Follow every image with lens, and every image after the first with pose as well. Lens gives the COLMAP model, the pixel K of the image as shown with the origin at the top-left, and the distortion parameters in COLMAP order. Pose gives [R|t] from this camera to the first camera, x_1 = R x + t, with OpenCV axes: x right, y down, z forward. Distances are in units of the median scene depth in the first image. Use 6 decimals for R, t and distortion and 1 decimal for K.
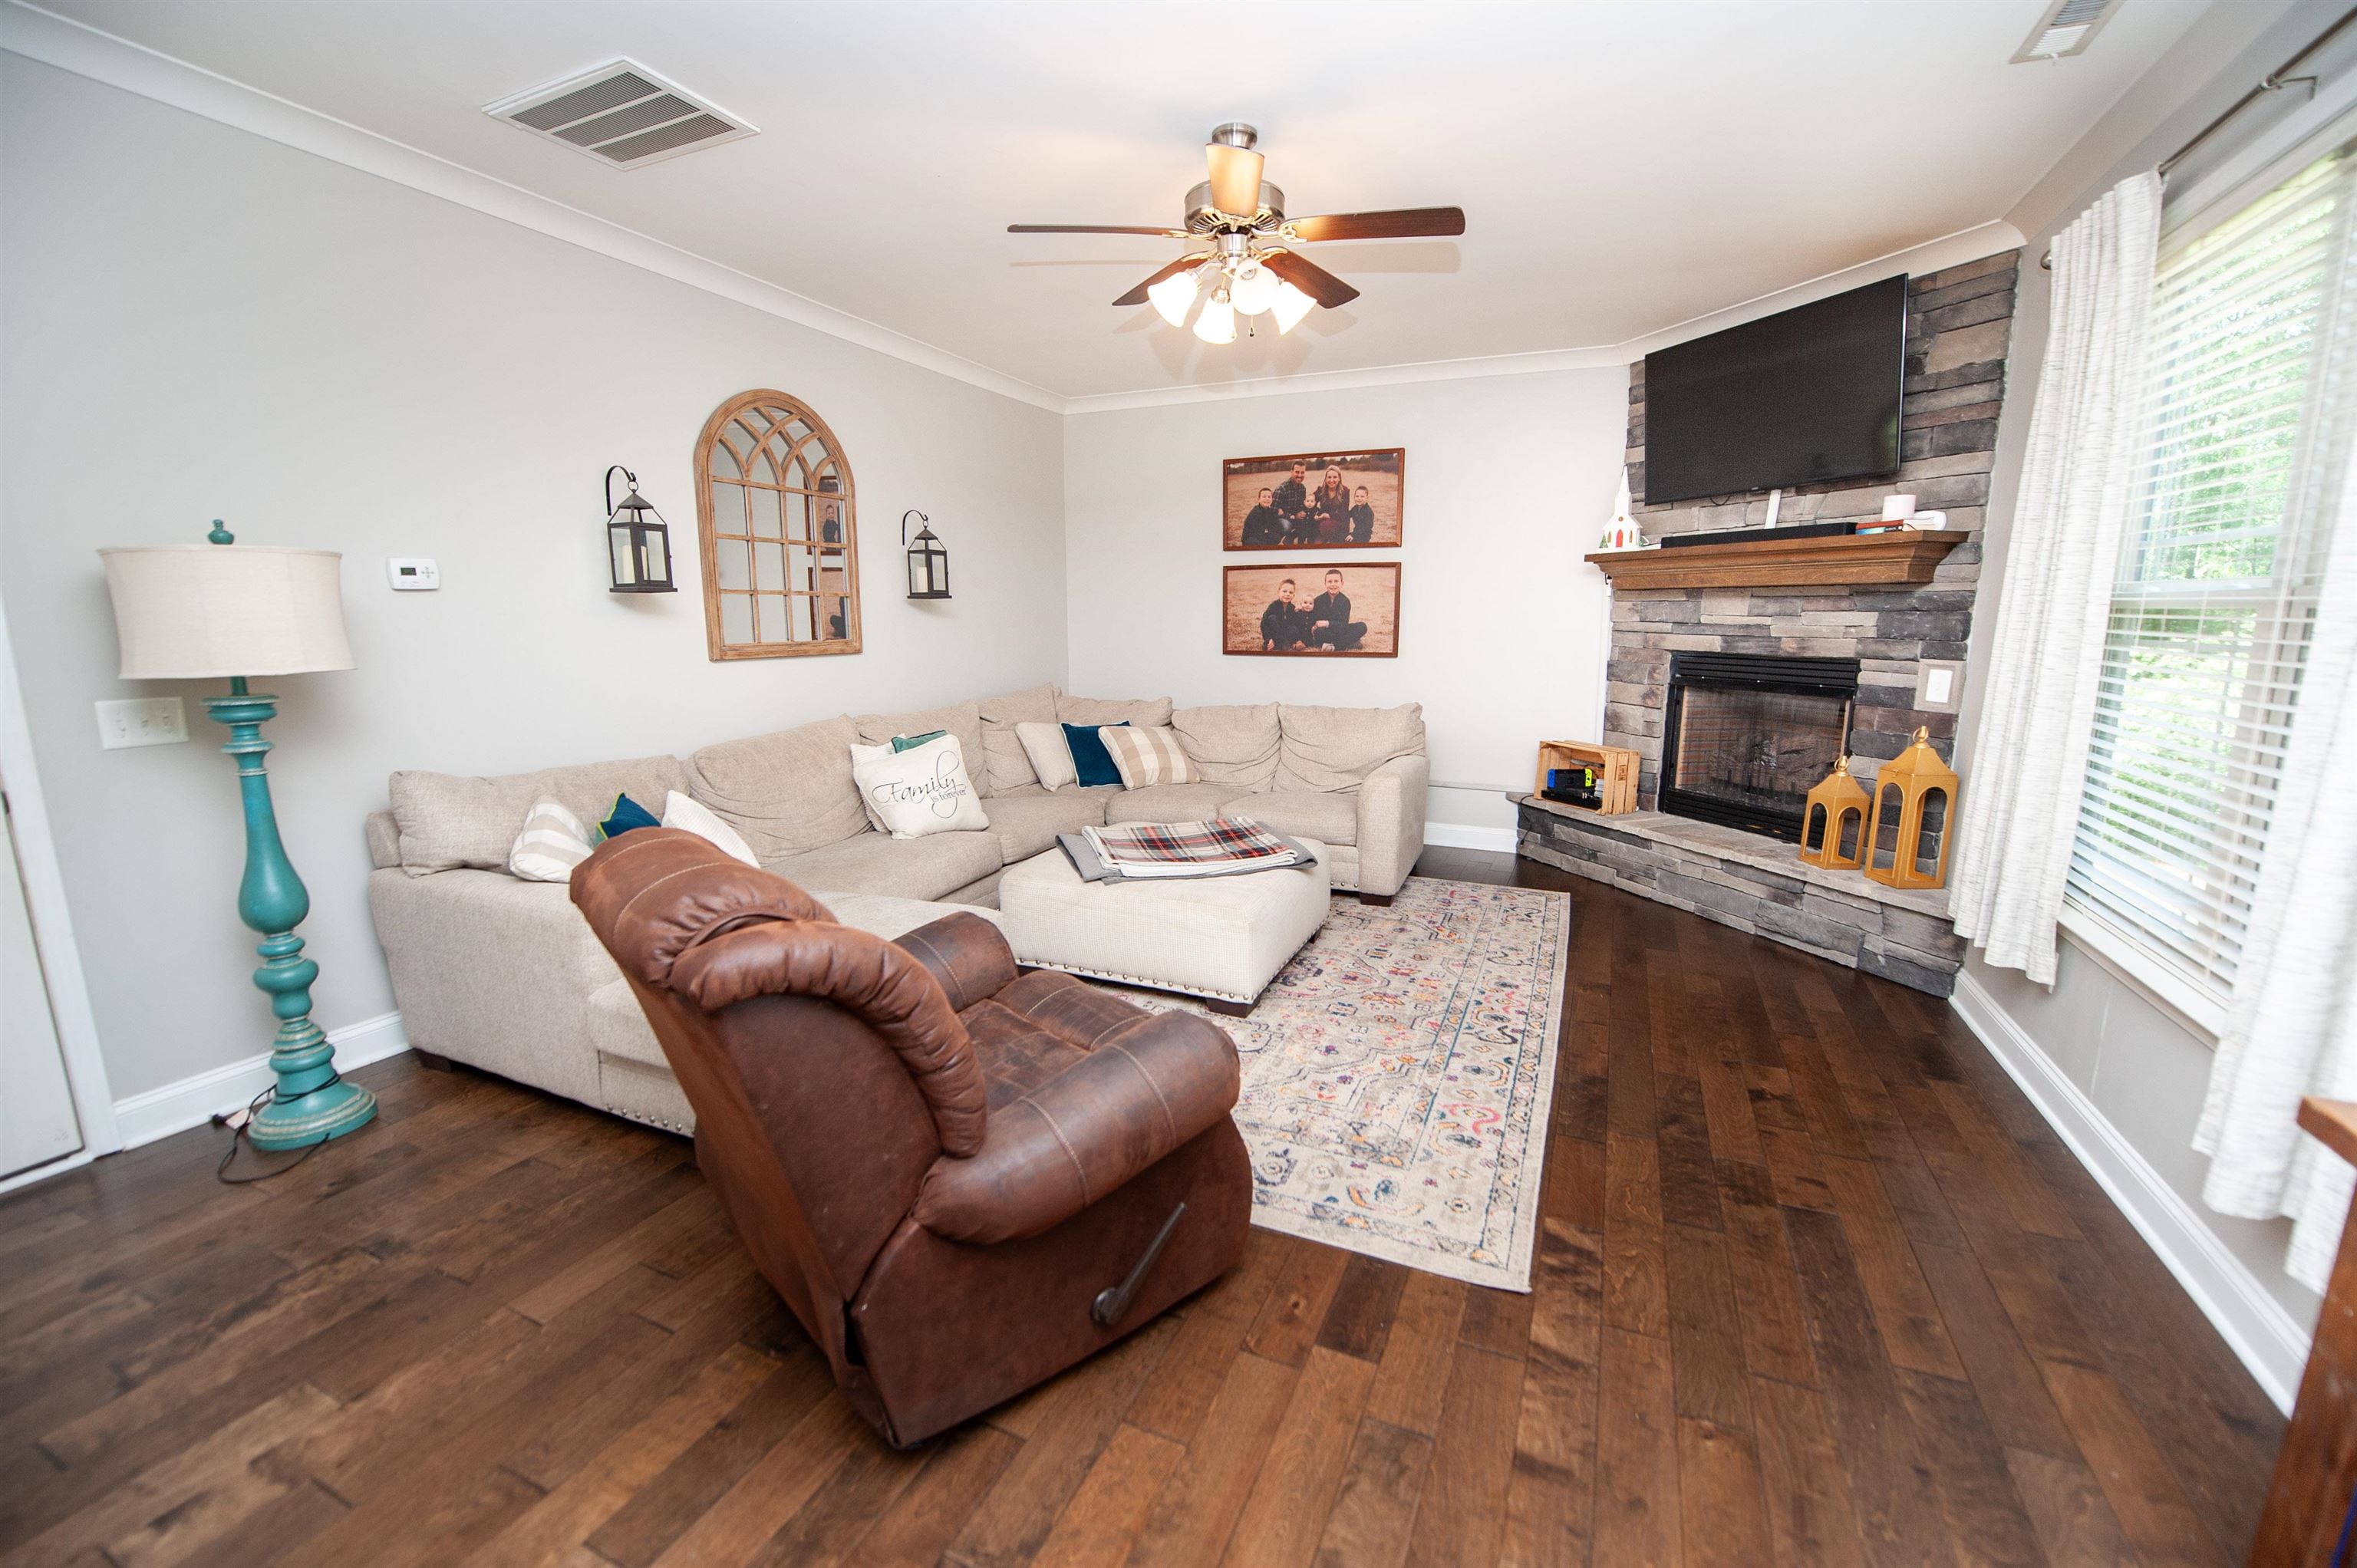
lens RADIAL K [[991.0, 0, 1189.2], [0, 991.0, 790.1], [0, 0, 1]] dist [-0.016818, -0.004500]
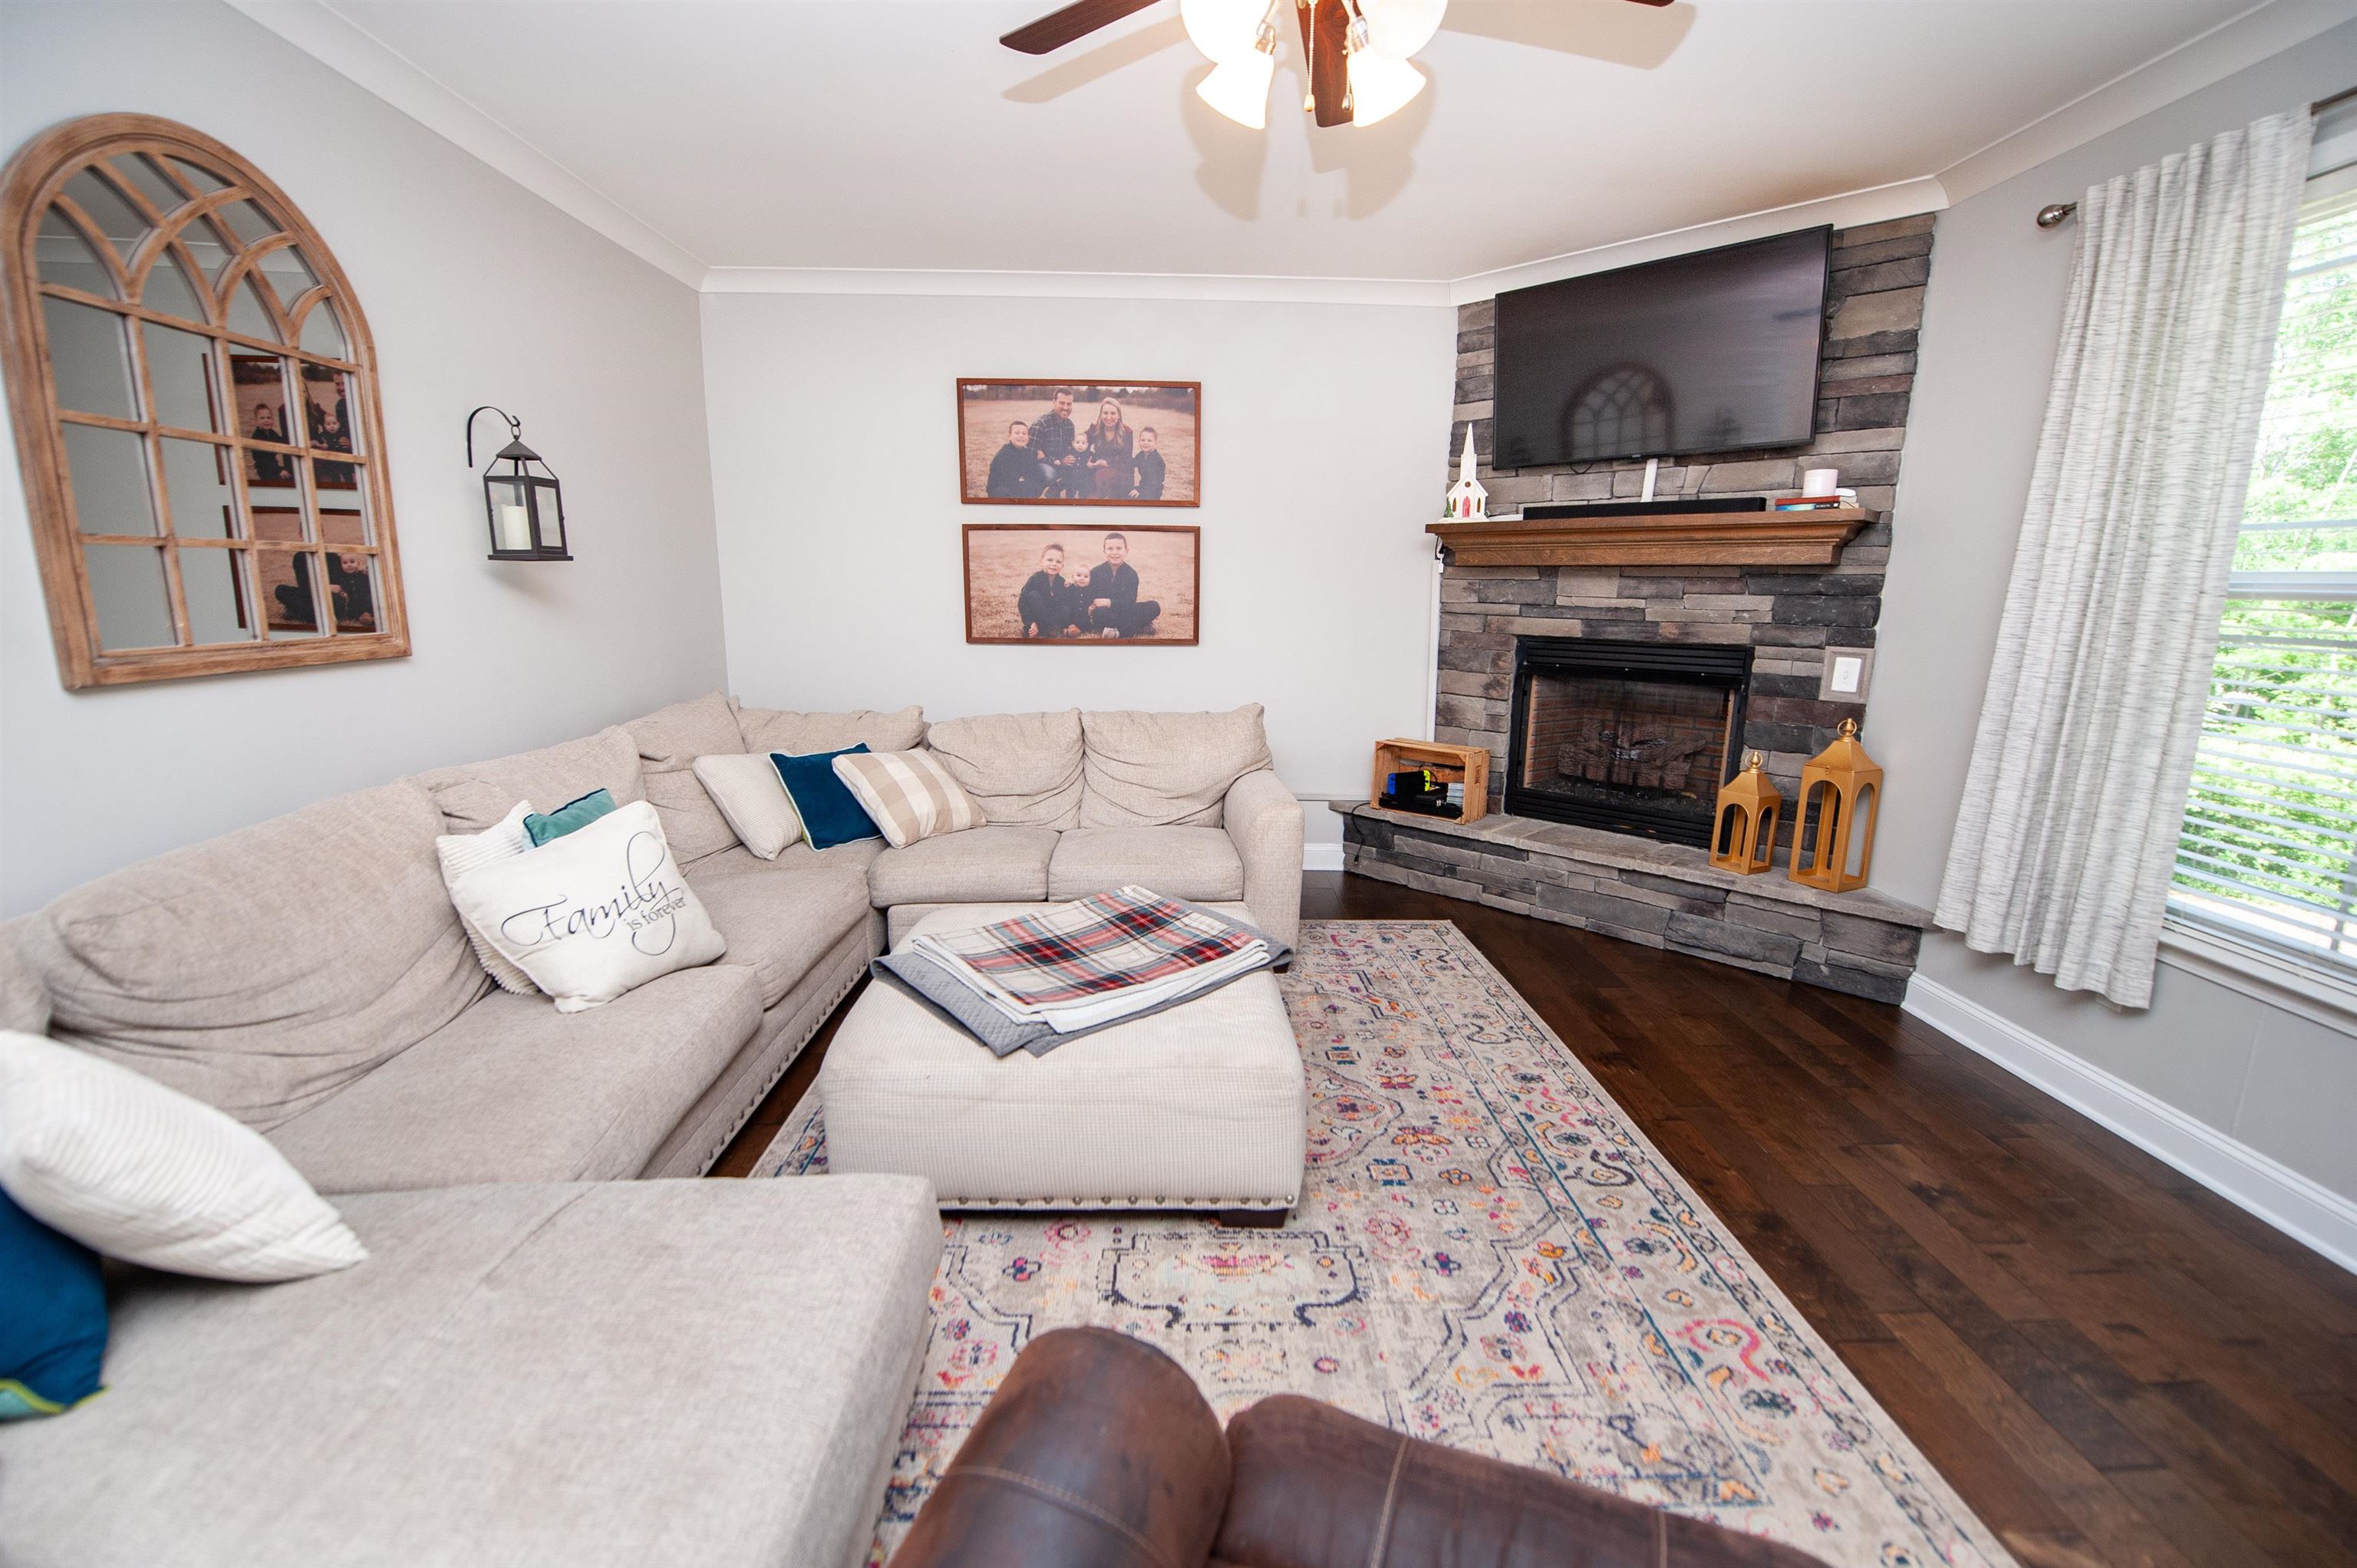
lens RADIAL K [[991.0, 0, 1189.2], [0, 991.0, 790.1], [0, 0, 1]] dist [-0.016818, -0.004500]
pose [[0.902981, -0.076293, 0.422853, -0.184326], [0.064517, 0.997027, 0.042116, -0.062492], [-0.424809, -0.010749, 0.905219, 0.333828]]
